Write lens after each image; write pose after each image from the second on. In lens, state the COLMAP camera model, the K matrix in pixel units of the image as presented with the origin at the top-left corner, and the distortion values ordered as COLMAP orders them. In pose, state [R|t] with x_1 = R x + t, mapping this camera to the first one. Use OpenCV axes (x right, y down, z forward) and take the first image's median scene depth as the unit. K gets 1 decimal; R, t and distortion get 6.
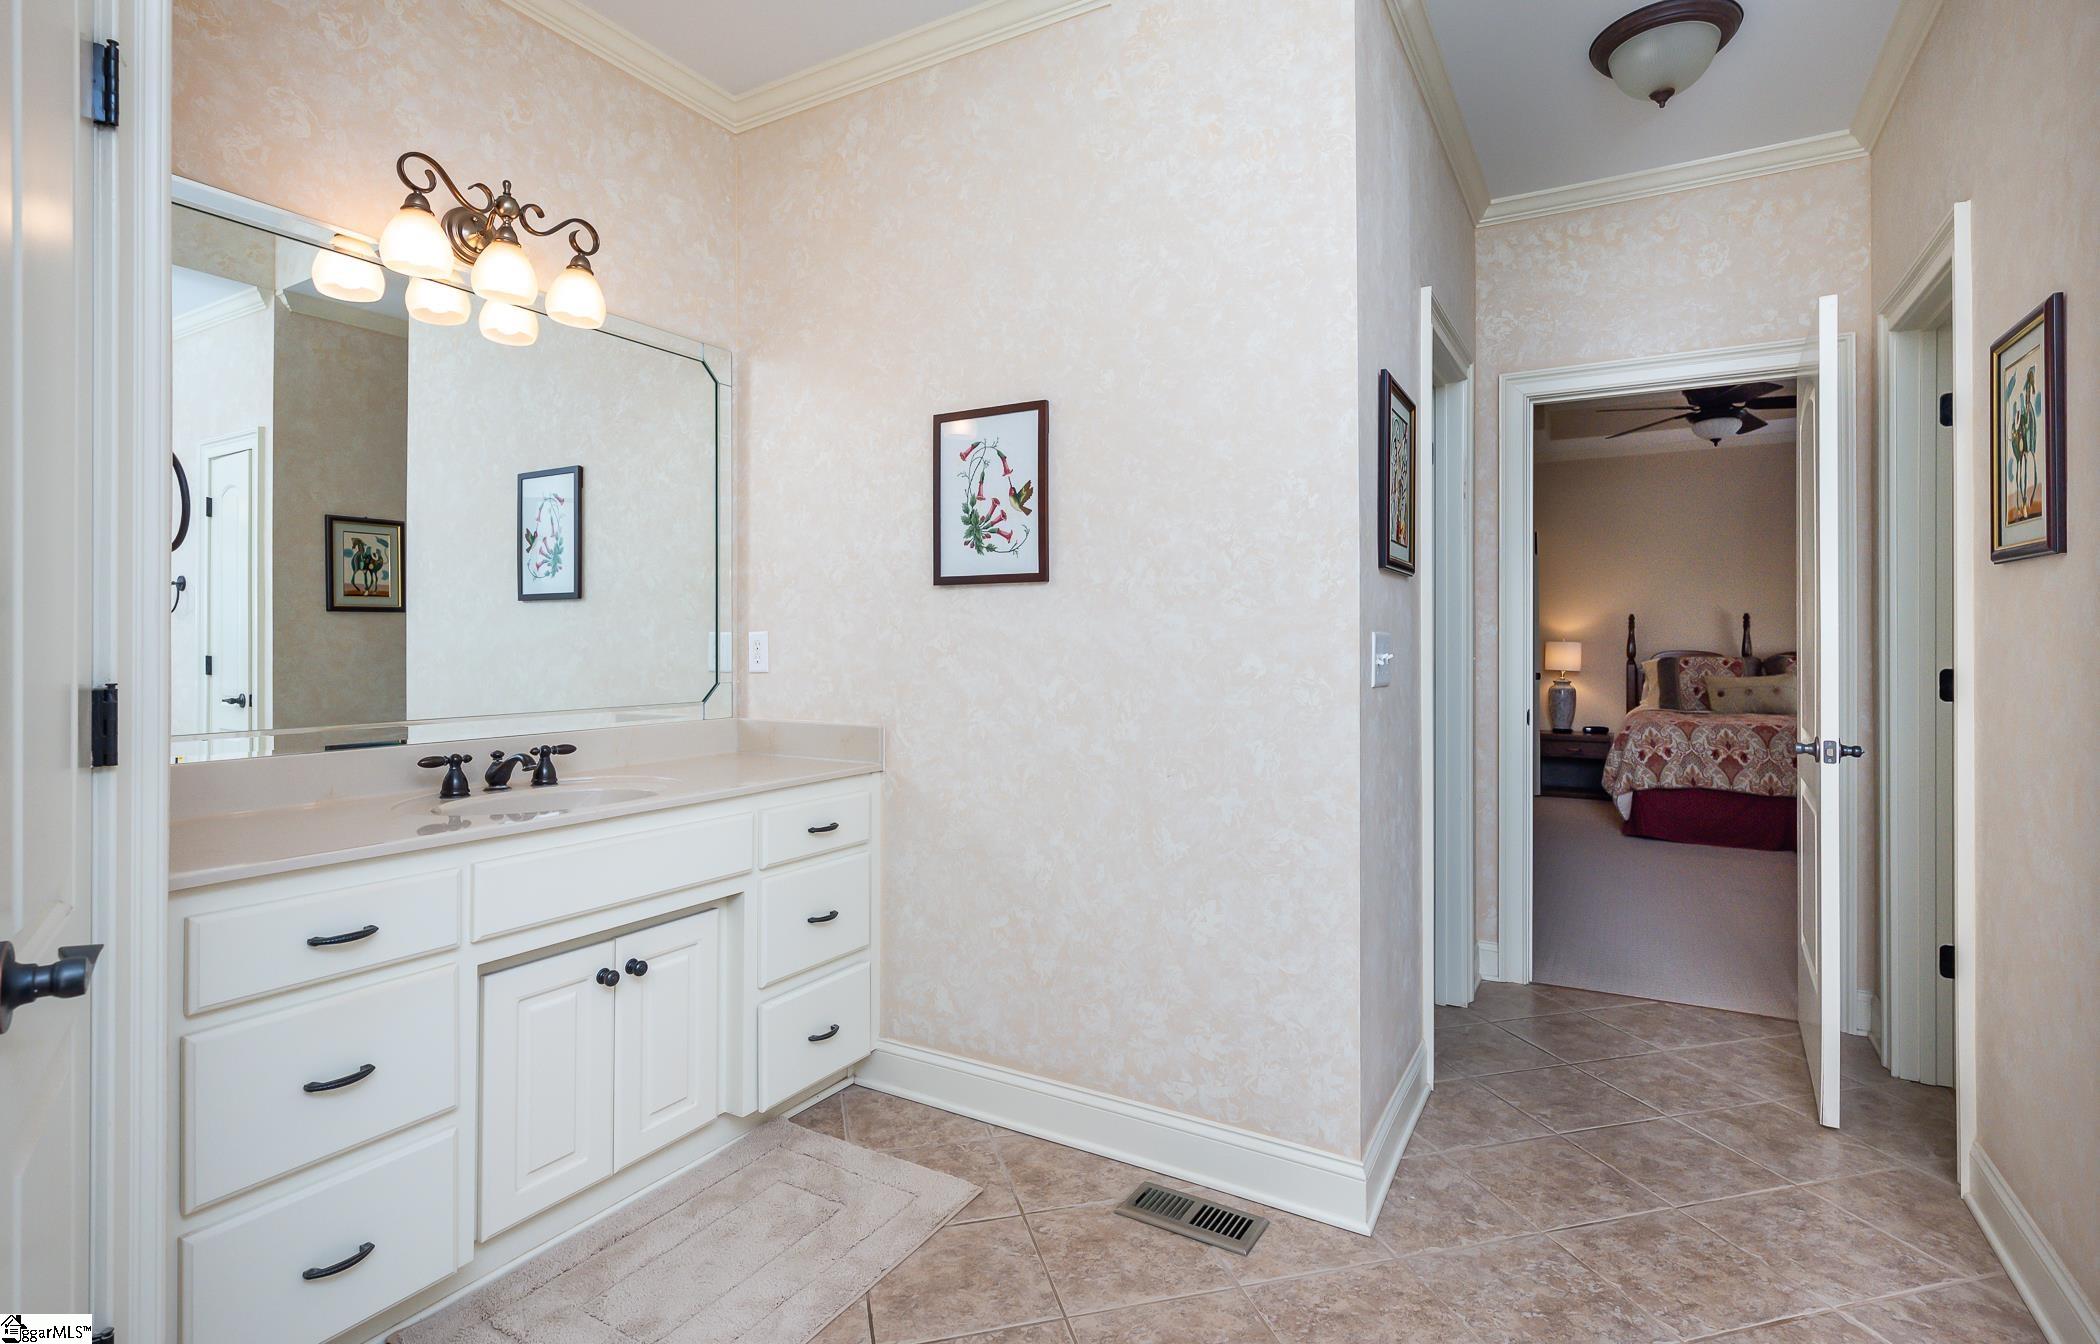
lens RADIAL K [[1020.3, 0, 1048.8], [0, 1020.3, 650.6], [0, 0, 1]] dist [-0.000132, 0.000548]
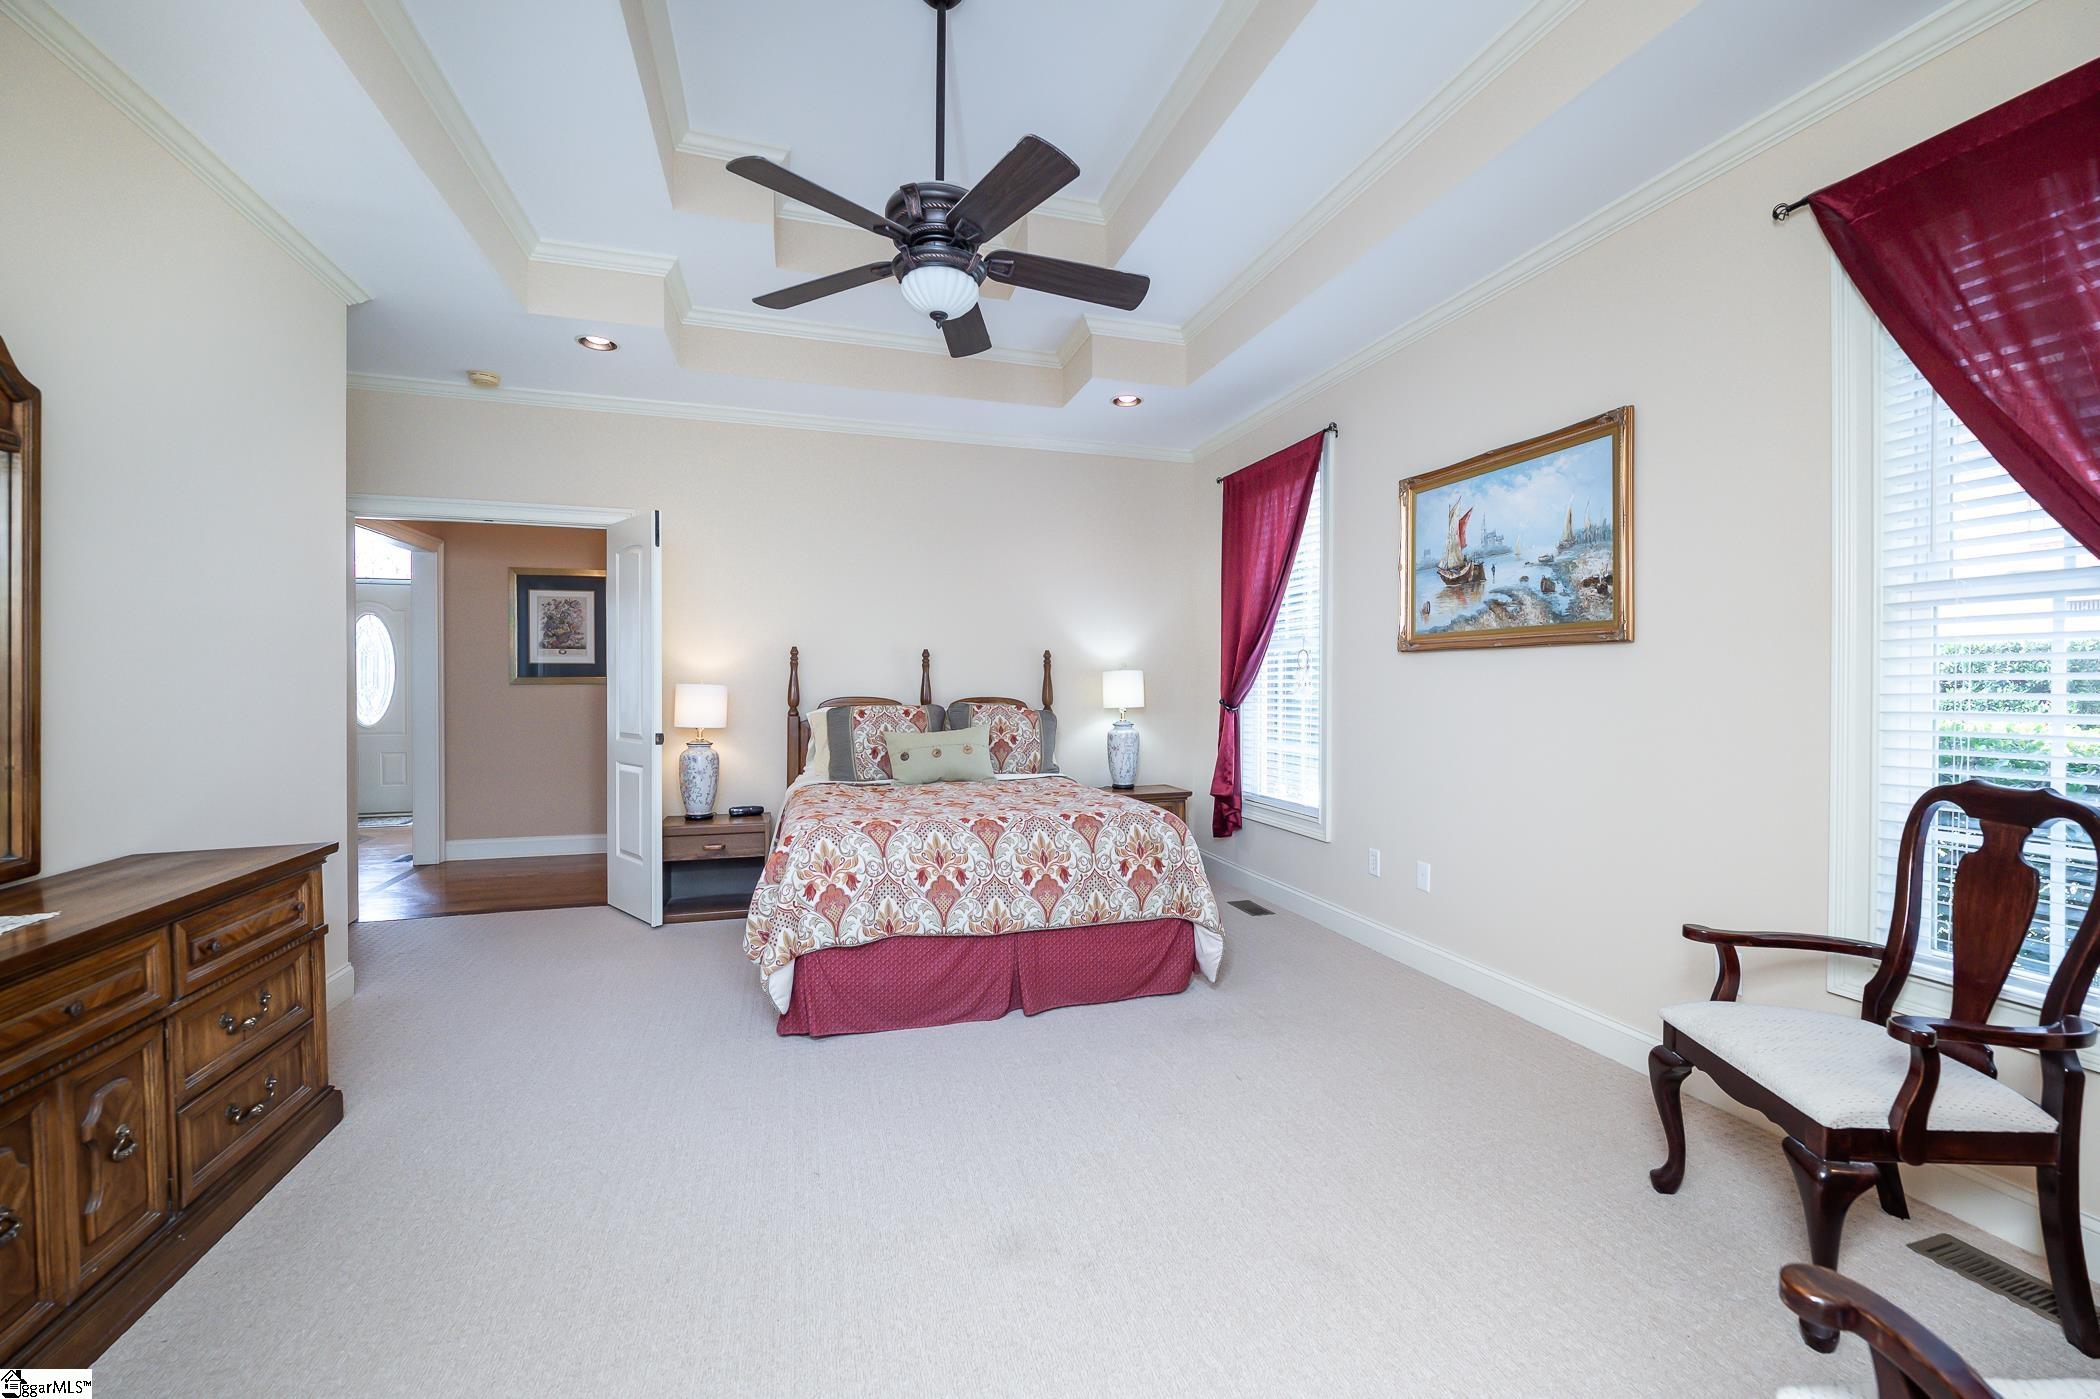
lens RADIAL K [[838.2, 0, 1052.8], [0, 838.2, 696.7], [0, 0, 1]] dist [0.001254, 0.000119]
pose [[0.683740, 0.000293, 0.729726, 0.302829], [-0.005731, 0.999971, 0.004968, -0.004482], [-0.729703, -0.007579, 0.683722, 0.529316]]
